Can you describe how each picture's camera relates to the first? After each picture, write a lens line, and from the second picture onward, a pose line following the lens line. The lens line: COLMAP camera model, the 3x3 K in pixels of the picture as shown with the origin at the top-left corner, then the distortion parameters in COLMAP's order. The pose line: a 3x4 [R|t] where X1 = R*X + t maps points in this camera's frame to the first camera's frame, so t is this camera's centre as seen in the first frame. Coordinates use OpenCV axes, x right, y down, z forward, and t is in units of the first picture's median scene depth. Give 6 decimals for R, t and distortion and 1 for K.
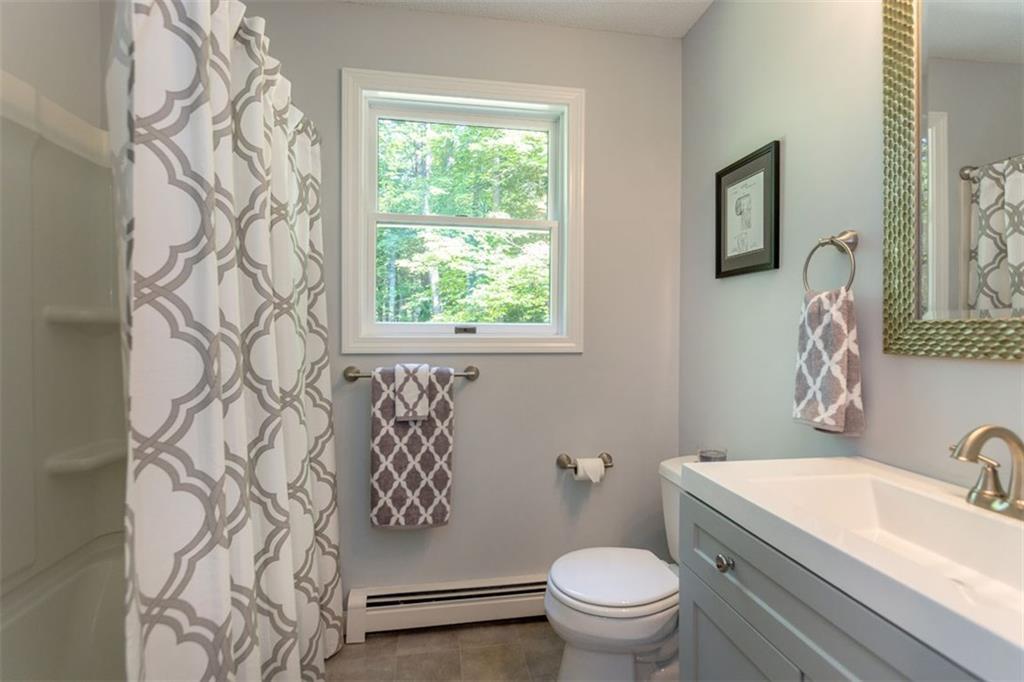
lens RADIAL K [[500.3, 0, 510.6], [0, 500.3, 339.6], [0, 0, 1]] dist [0.000382, 0.000029]
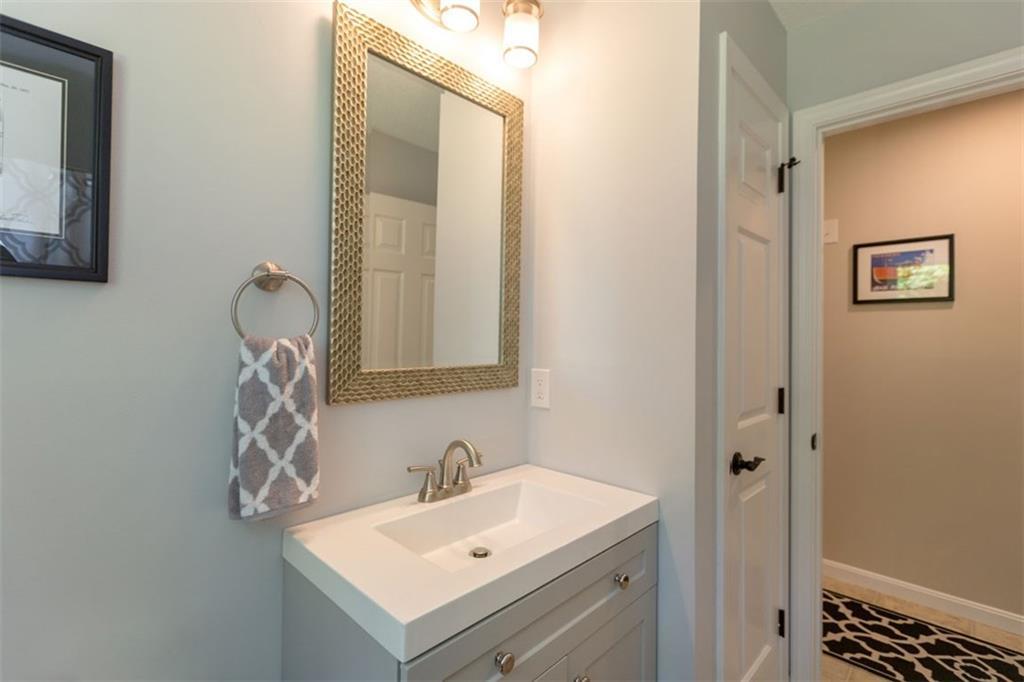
lens RADIAL K [[465.7, 0, 510.0], [0, 465.7, 347.0], [0, 0, 1]] dist [0.001048, -0.000085]
pose [[-0.581116, -0.024357, 0.813456, -0.185040], [0.001704, 0.999513, 0.031145, -0.107994], [-0.813819, 0.019485, -0.580791, 1.165707]]
